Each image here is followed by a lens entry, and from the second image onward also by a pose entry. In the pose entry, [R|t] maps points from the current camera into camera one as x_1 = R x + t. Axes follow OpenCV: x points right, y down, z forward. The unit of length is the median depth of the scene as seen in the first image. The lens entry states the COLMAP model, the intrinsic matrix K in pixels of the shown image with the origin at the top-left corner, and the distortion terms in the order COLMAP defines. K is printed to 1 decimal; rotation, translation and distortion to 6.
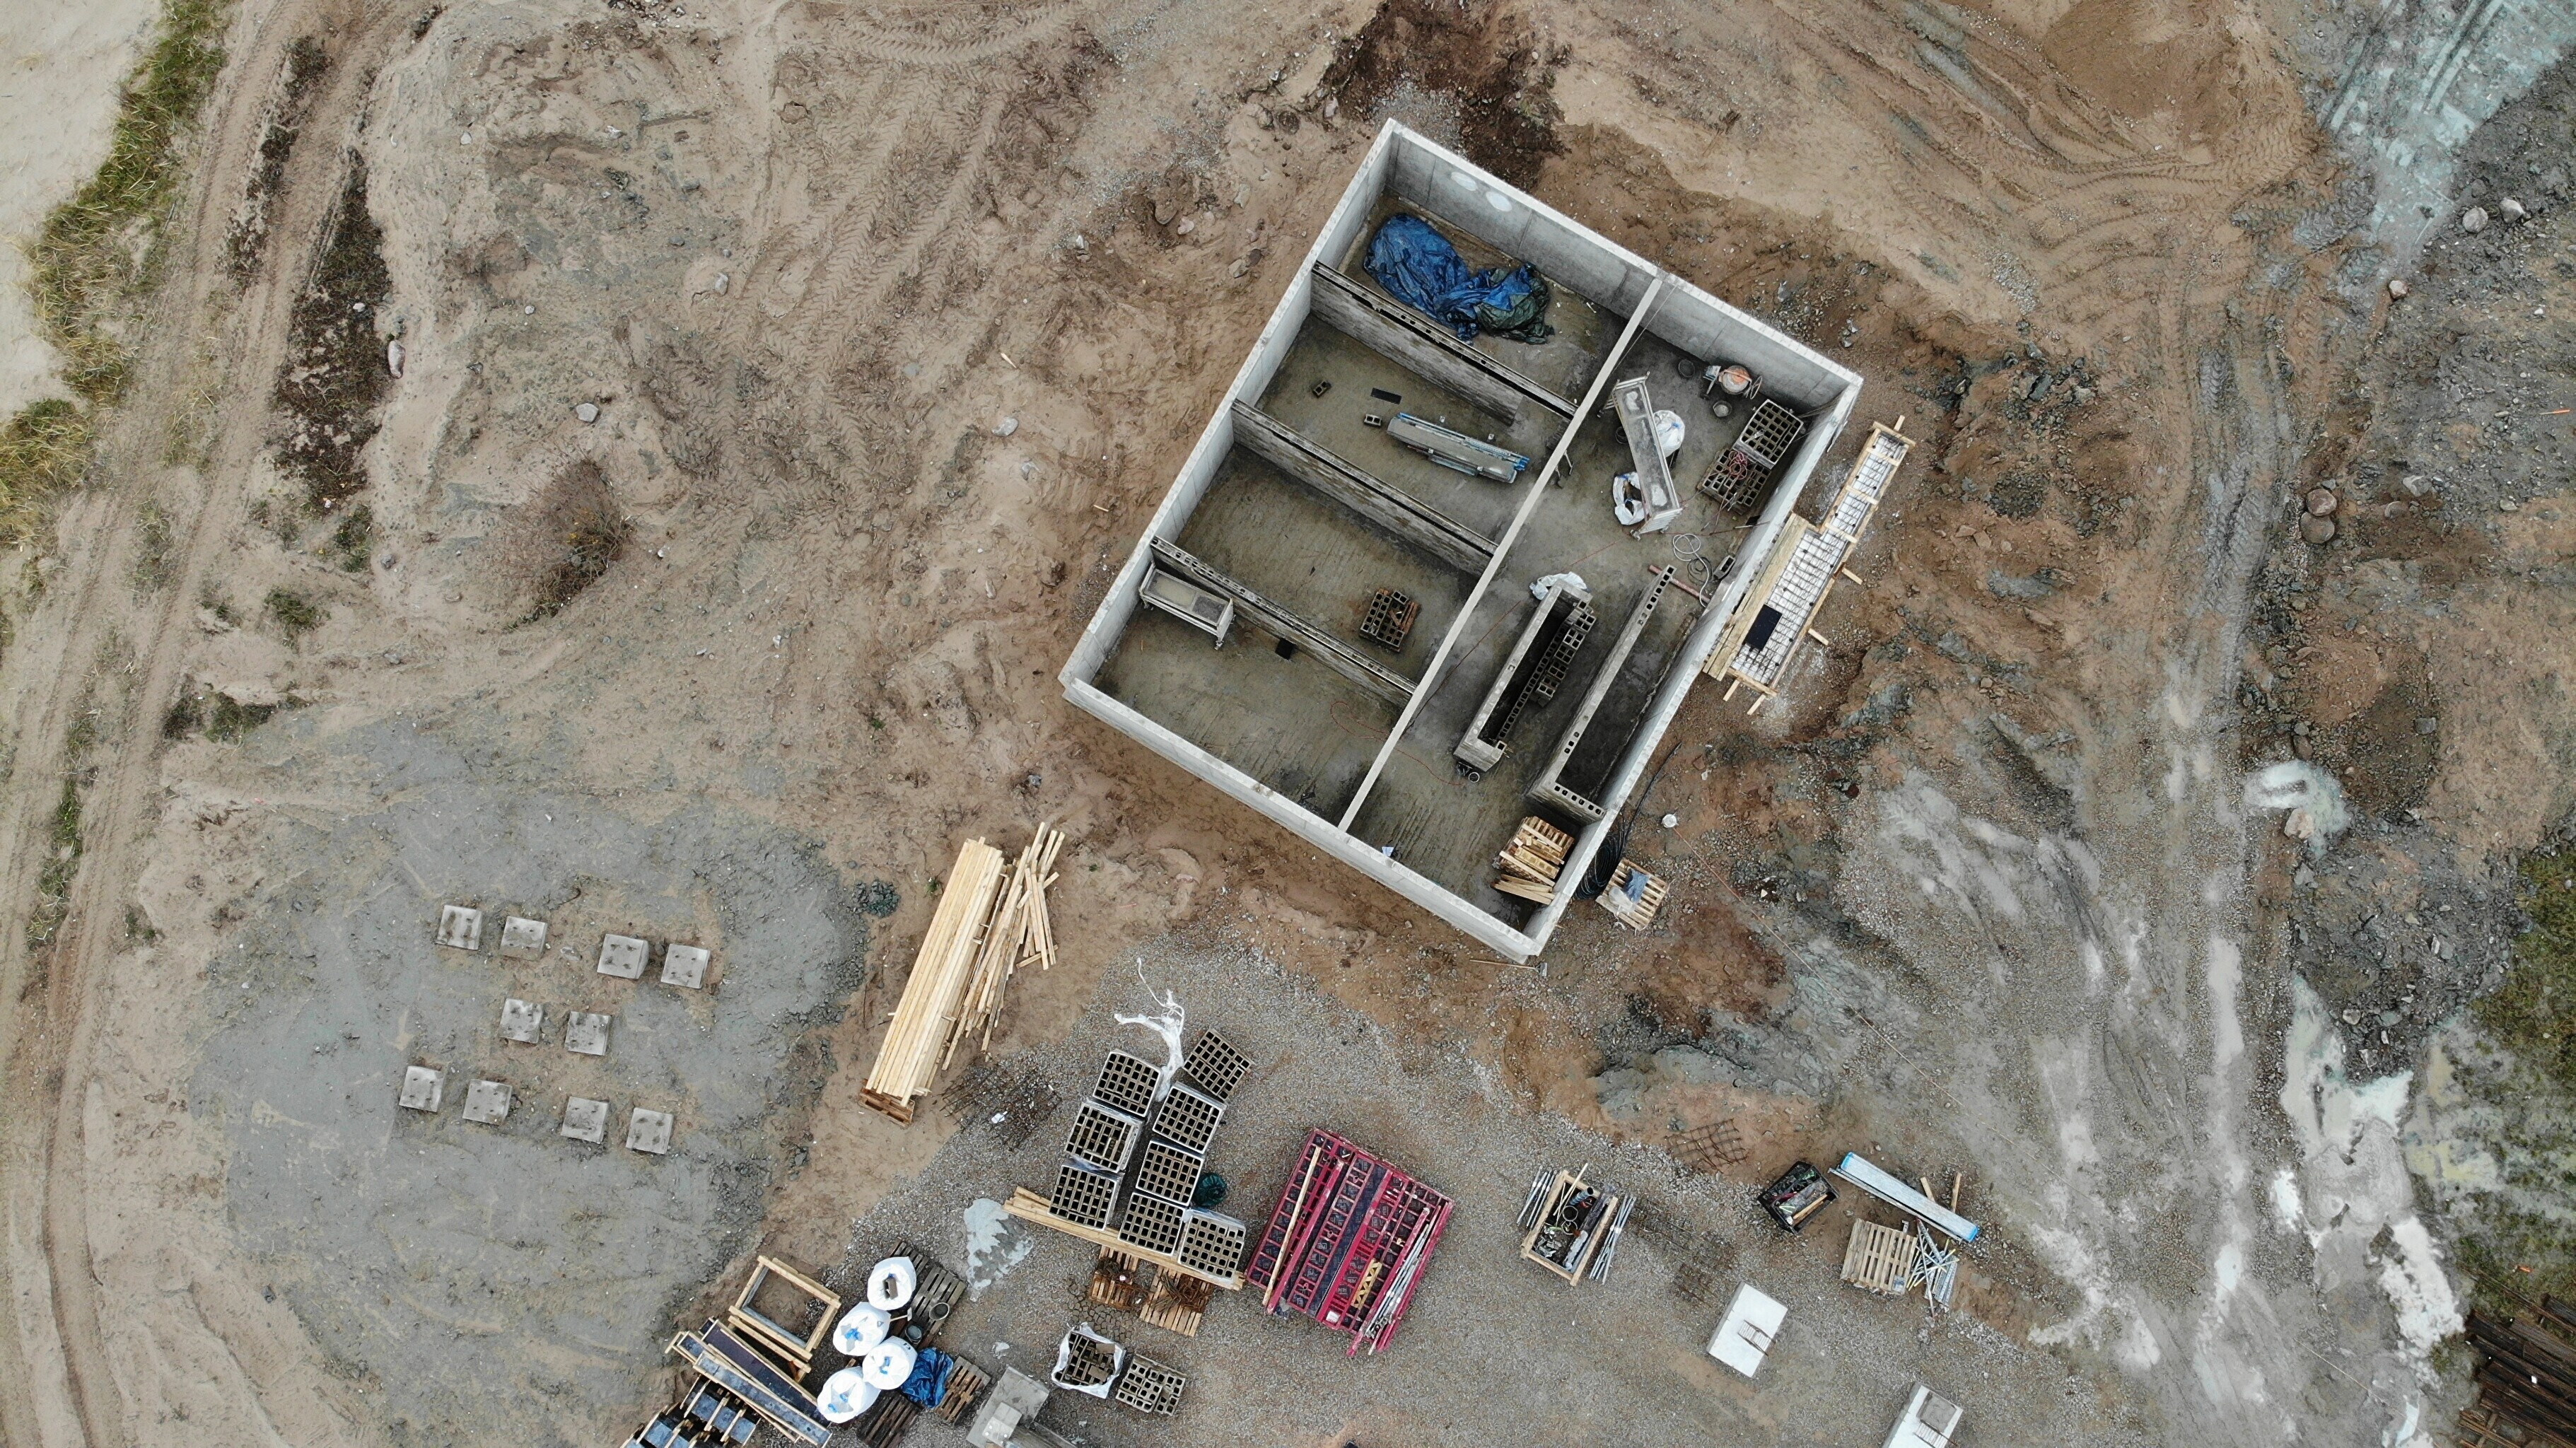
lens RADIAL K [[1884.0, 0, 1303.3], [0, 1884.0, 719.9], [0, 0, 1]] dist [0.067777, -0.180622]
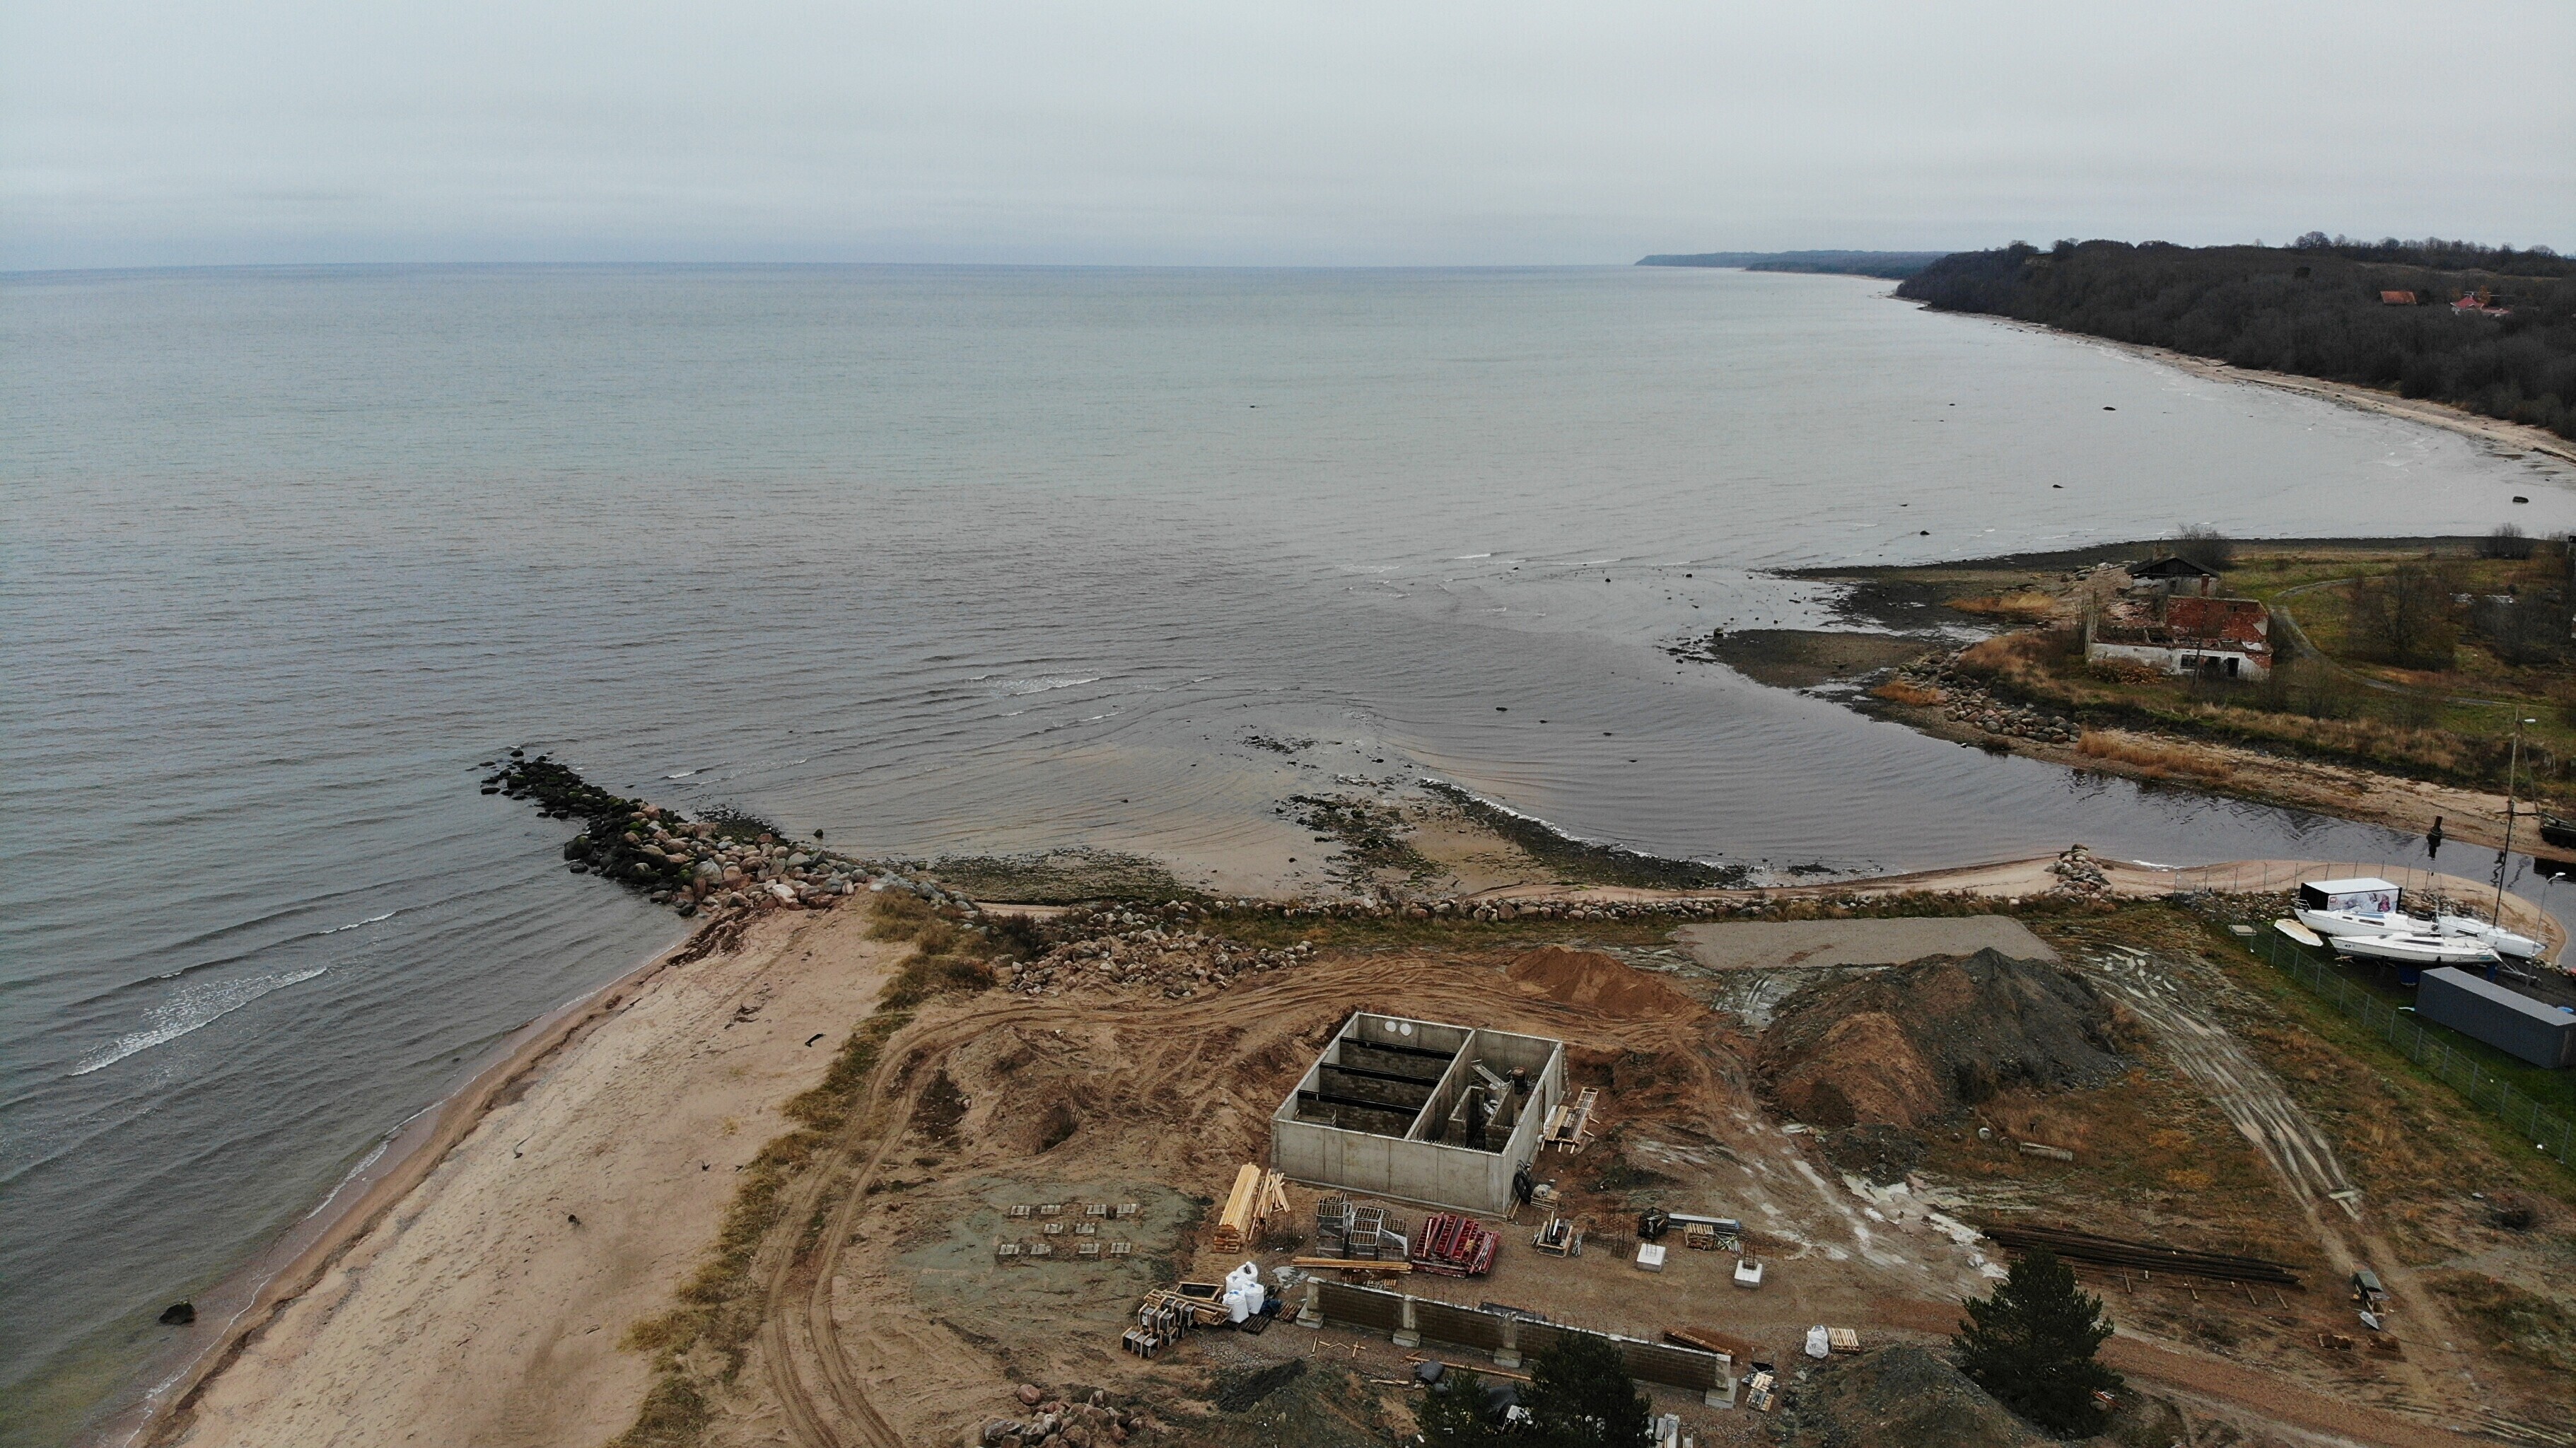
lens RADIAL K [[1884.0, 0, 1303.3], [0, 1884.0, 719.9], [0, 0, 1]] dist [0.067777, -0.180622]
pose [[0.981573, -0.059000, 0.181753, -0.470534], [0.190905, 0.344517, -0.919164, 1.896732], [-0.008386, 0.936924, 0.349432, -0.272806]]
